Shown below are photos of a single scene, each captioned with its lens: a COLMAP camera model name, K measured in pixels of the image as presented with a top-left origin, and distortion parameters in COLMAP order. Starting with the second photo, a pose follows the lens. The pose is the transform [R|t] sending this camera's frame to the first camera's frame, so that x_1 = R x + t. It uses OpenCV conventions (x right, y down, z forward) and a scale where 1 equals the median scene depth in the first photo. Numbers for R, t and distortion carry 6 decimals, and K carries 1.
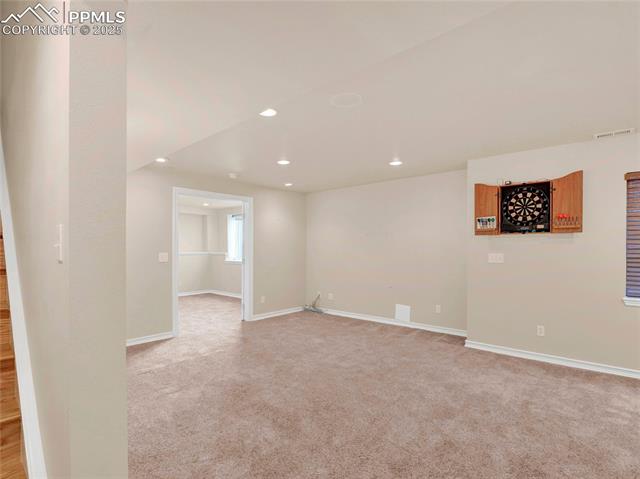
lens RADIAL K [[316.8, 0, 318.3], [0, 316.8, 245.3], [0, 0, 1]] dist [-0.008322, -0.002205]
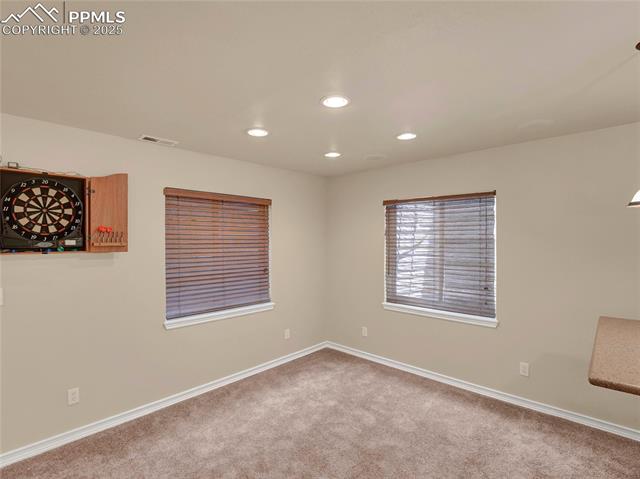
lens RADIAL K [[316.8, 0, 315.0], [0, 316.8, 243.5], [0, 0, 1]] dist [-0.008322, -0.002205]
pose [[0.041917, -0.012850, 0.999038, 0.054802], [-0.001181, 0.999916, 0.012911, -0.066614], [-0.999120, -0.001721, 0.041899, 0.449003]]
